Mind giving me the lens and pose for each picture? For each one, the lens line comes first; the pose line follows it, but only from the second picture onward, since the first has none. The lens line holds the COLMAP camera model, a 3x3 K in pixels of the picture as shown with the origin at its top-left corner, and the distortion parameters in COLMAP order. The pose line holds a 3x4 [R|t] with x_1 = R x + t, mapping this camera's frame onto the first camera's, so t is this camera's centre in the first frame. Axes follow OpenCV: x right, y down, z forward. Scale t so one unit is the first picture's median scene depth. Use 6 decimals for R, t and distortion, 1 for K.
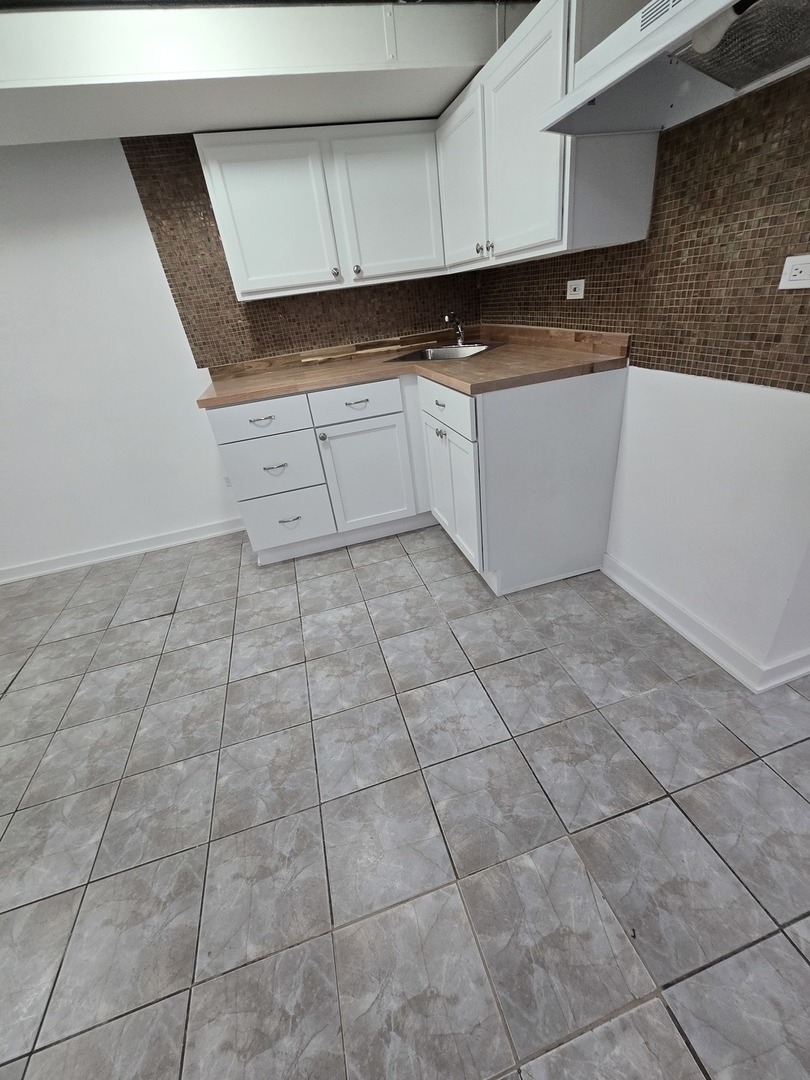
lens RADIAL K [[442.2, 0, 409.1], [0, 442.2, 536.4], [0, 0, 1]] dist [-0.001750, 0.000026]
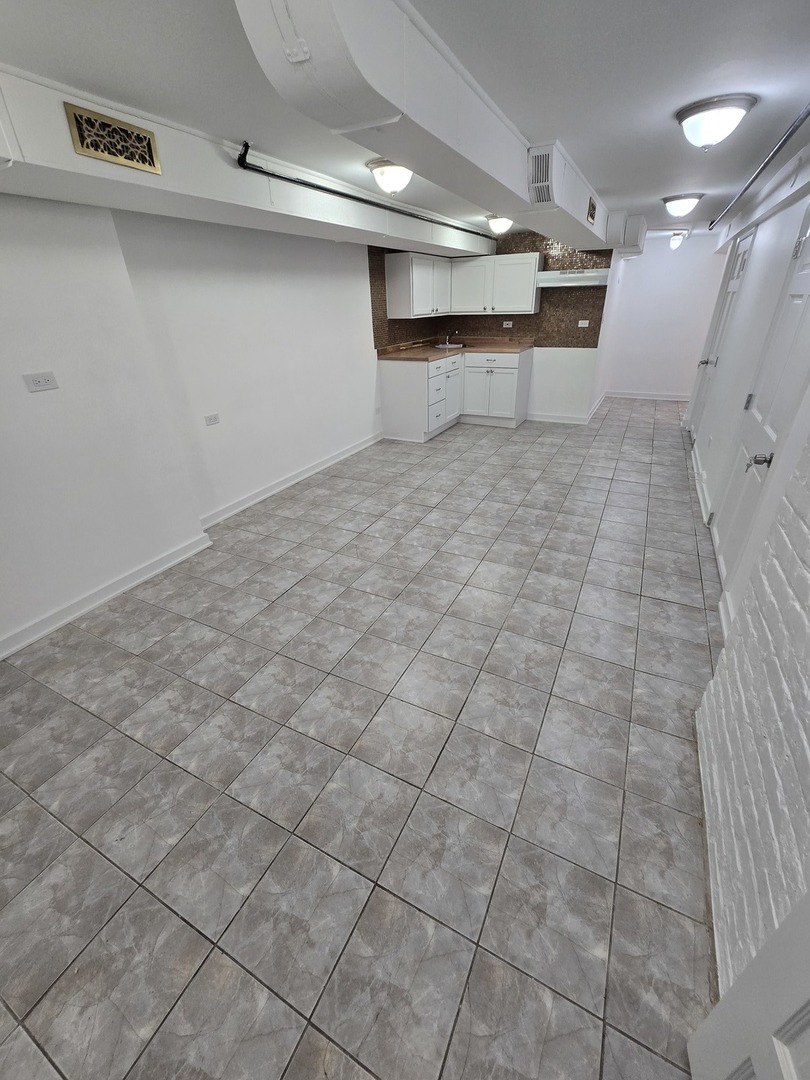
lens RADIAL K [[442.2, 0, 409.1], [0, 442.2, 536.4], [0, 0, 1]] dist [-0.001750, 0.000026]
pose [[0.680538, -0.253381, 0.687507, -2.430118], [0.305261, 0.951041, 0.048340, 0.459893], [-0.666095, 0.176972, 0.724567, -0.483483]]
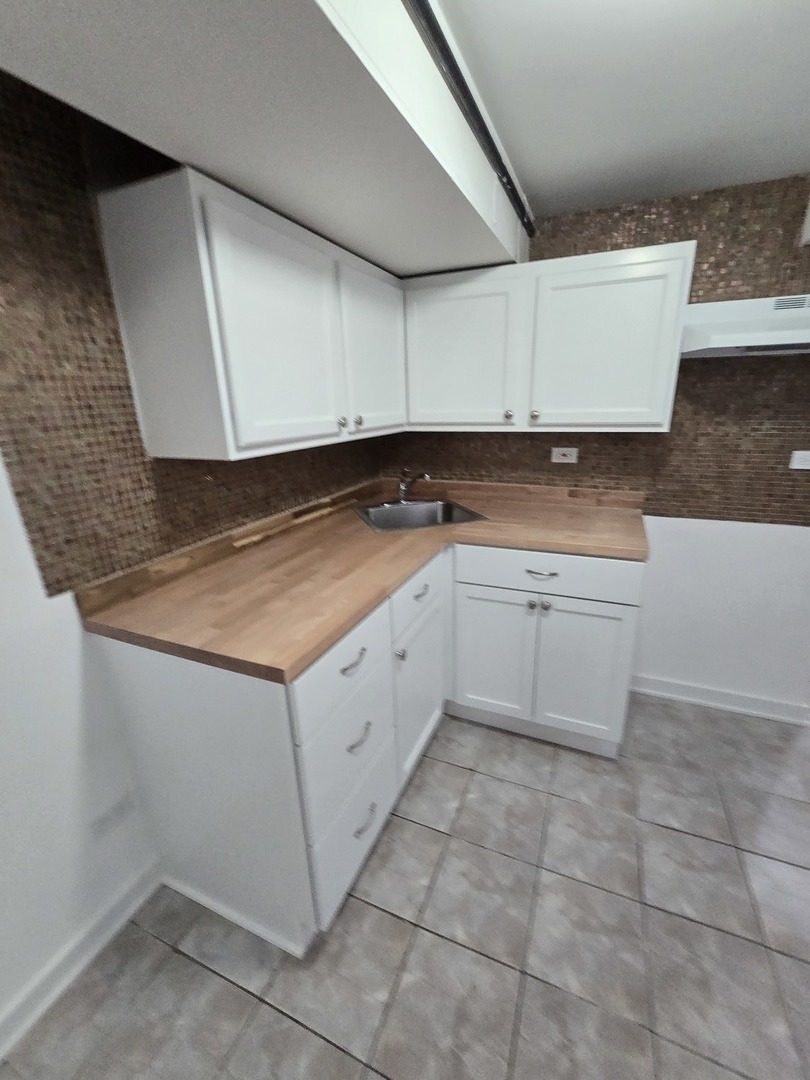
lens RADIAL K [[449.2, 0, 415.6], [0, 449.2, 542.6], [0, 0, 1]] dist [-0.012080, 0.007637]
pose [[0.620229, -0.138459, 0.772105, -0.728168], [0.333658, 0.937383, -0.099928, -0.338515], [-0.709922, 0.319597, 0.627590, 0.583478]]
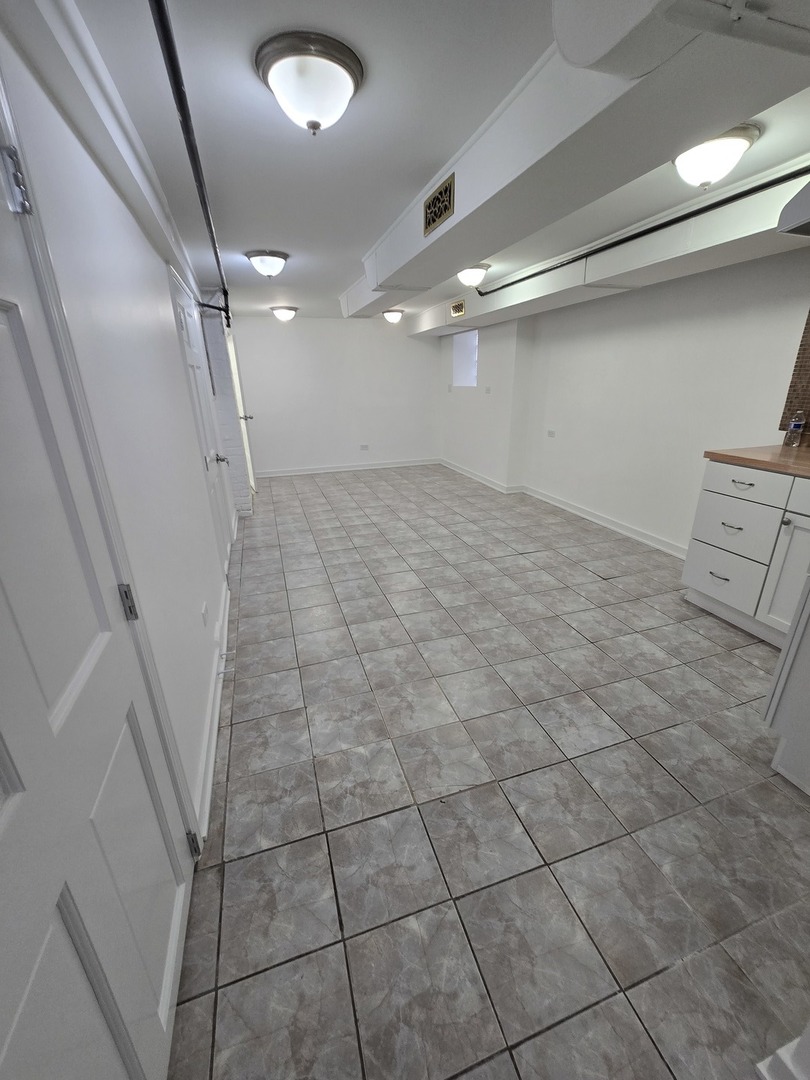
lens RADIAL K [[442.0, 0, 410.8], [0, 442.0, 543.4], [0, 0, 1]] dist [-0.001447, -0.000014]
pose [[0.042267, 0.458442, -0.887719, 0.715554], [-0.468629, 0.793807, 0.387631, -0.195372], [0.882384, 0.399626, 0.248391, 0.060865]]
